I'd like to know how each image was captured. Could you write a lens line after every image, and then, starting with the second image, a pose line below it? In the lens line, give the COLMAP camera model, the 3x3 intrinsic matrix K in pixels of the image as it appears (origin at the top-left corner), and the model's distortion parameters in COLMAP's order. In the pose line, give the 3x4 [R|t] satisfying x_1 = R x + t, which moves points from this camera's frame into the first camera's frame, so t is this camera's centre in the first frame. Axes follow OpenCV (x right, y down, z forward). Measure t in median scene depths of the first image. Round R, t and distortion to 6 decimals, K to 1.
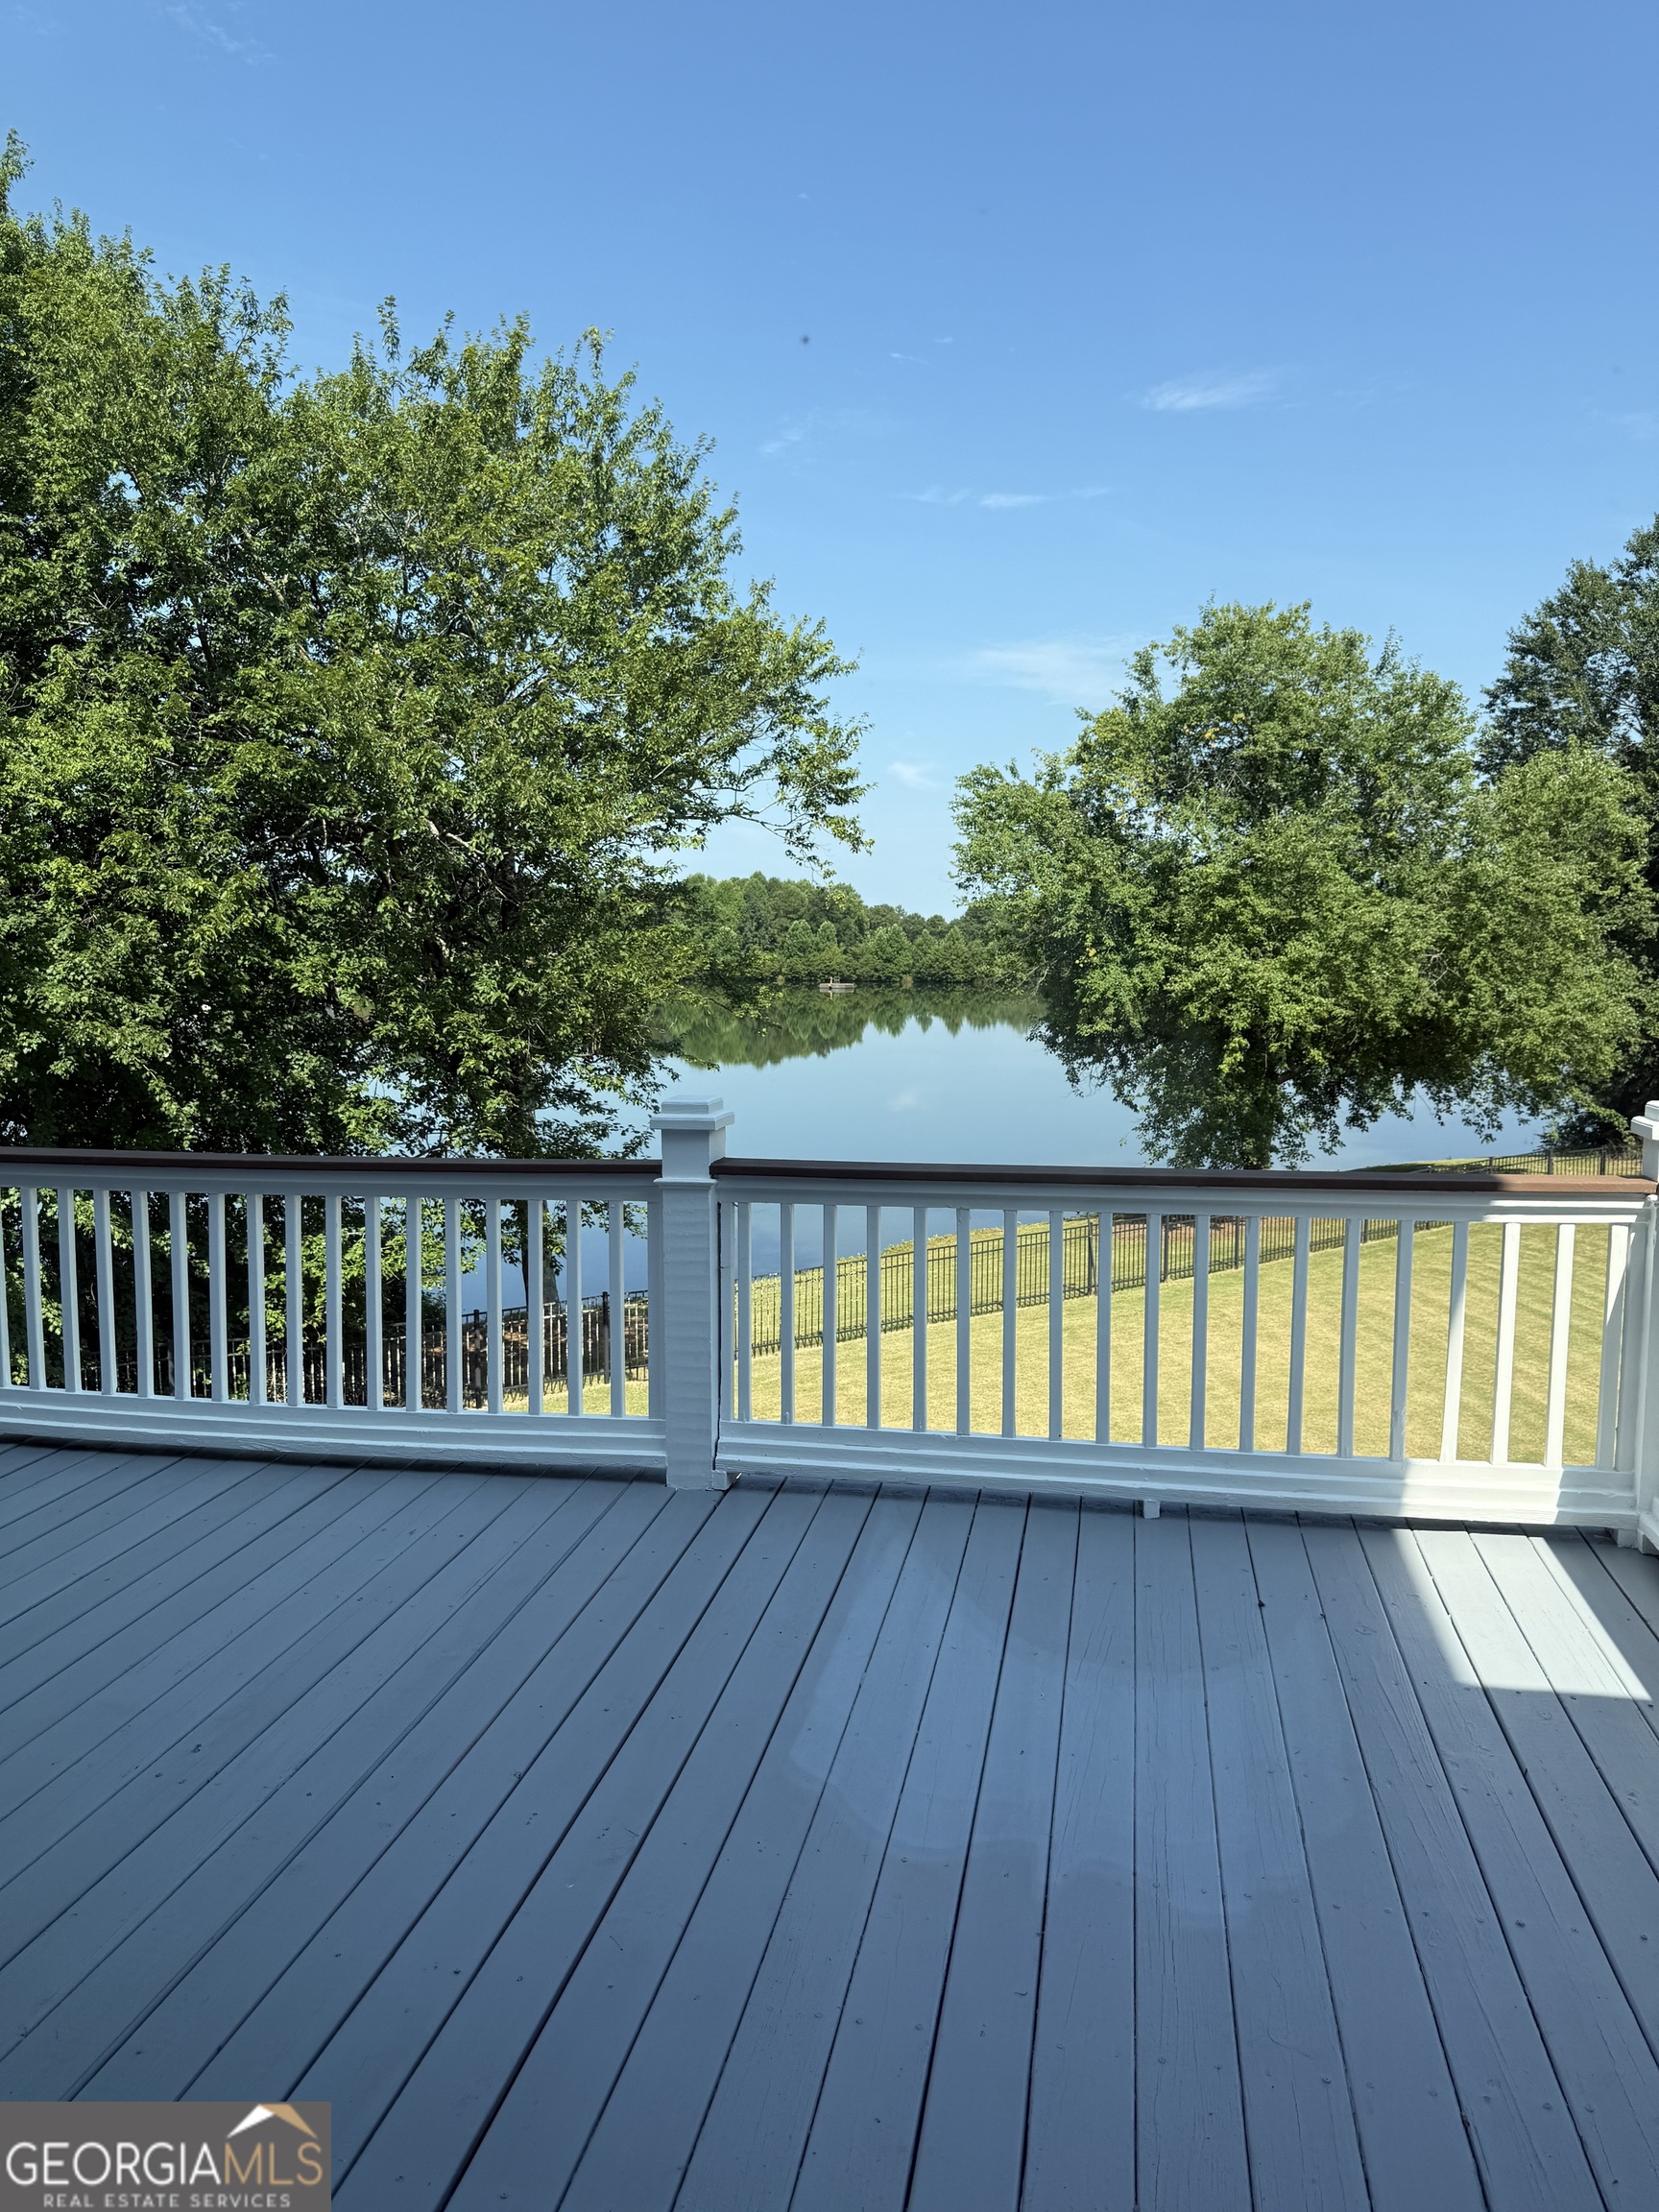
lens RADIAL K [[1549.7, 0, 809.8], [0, 1549.7, 1119.1], [0, 0, 1]] dist [0.063921, -0.092959]
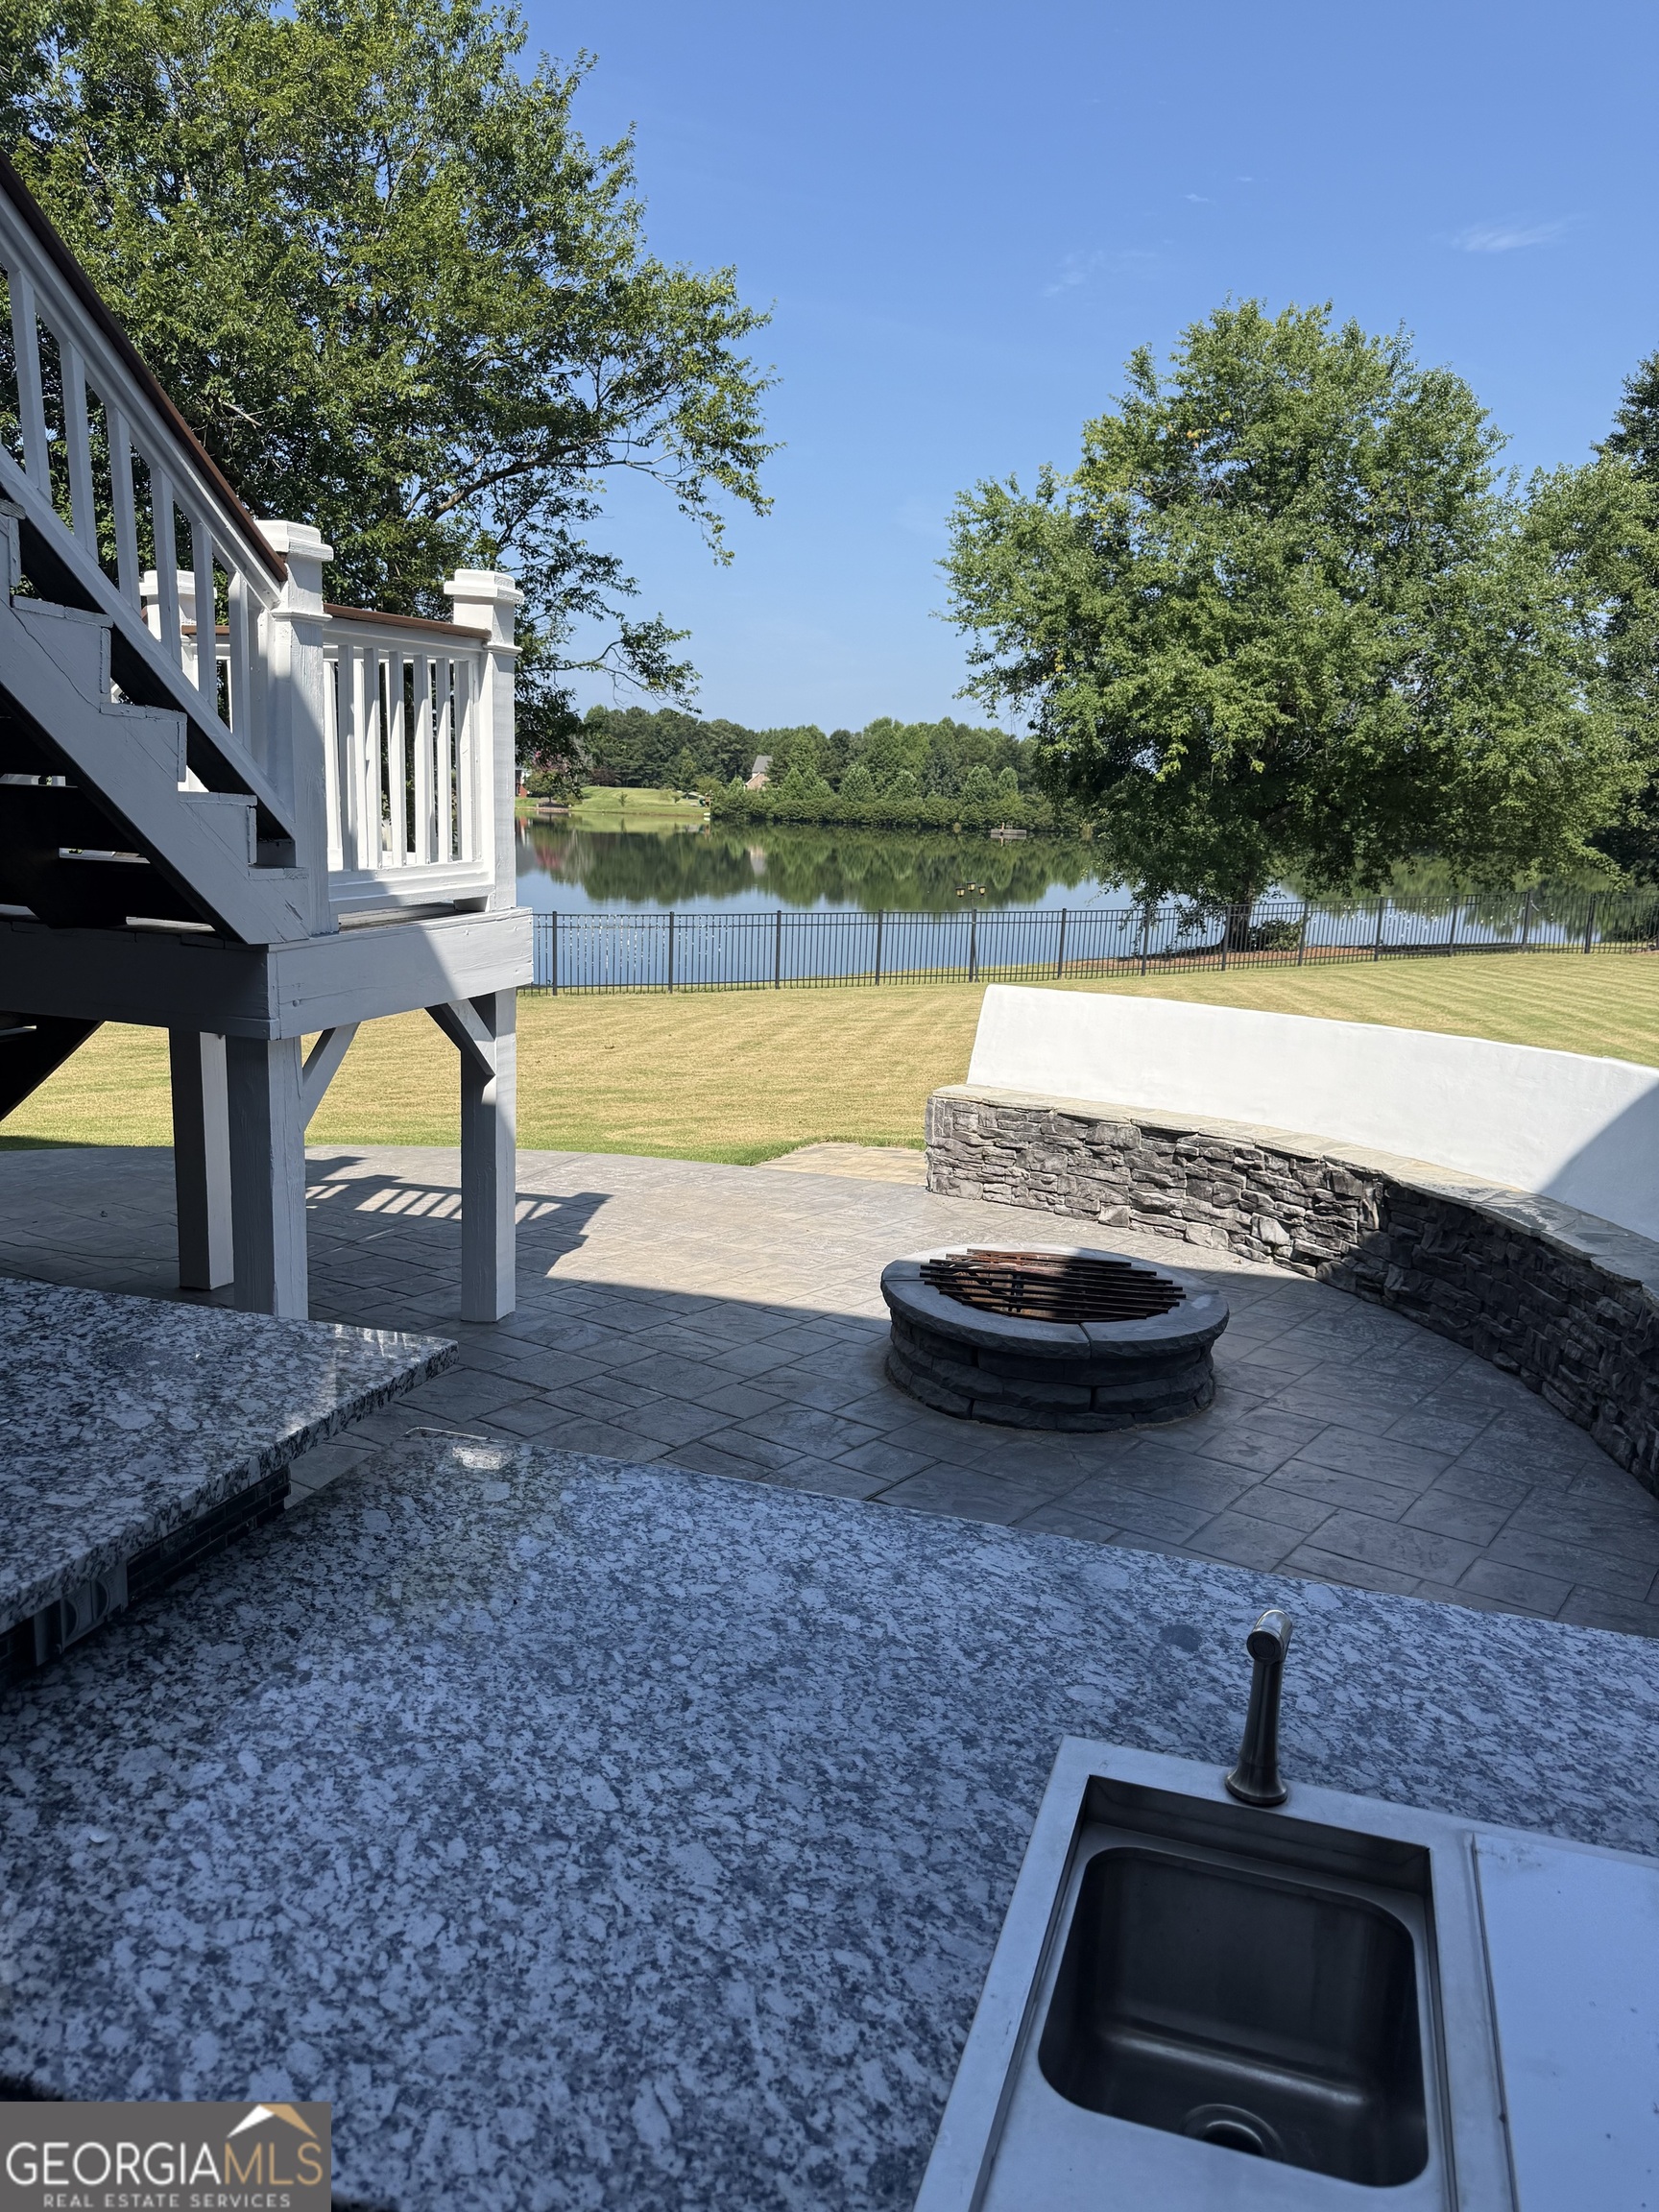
lens RADIAL K [[1549.7, 0, 811.8], [0, 1549.7, 1118.8], [0, 0, 1]] dist [0.063921, -0.092959]
pose [[0.991210, 0.061777, -0.116989, 0.157708], [-0.051250, 0.994536, 0.090948, 0.091188], [0.121968, -0.084153, 0.988960, -0.006334]]
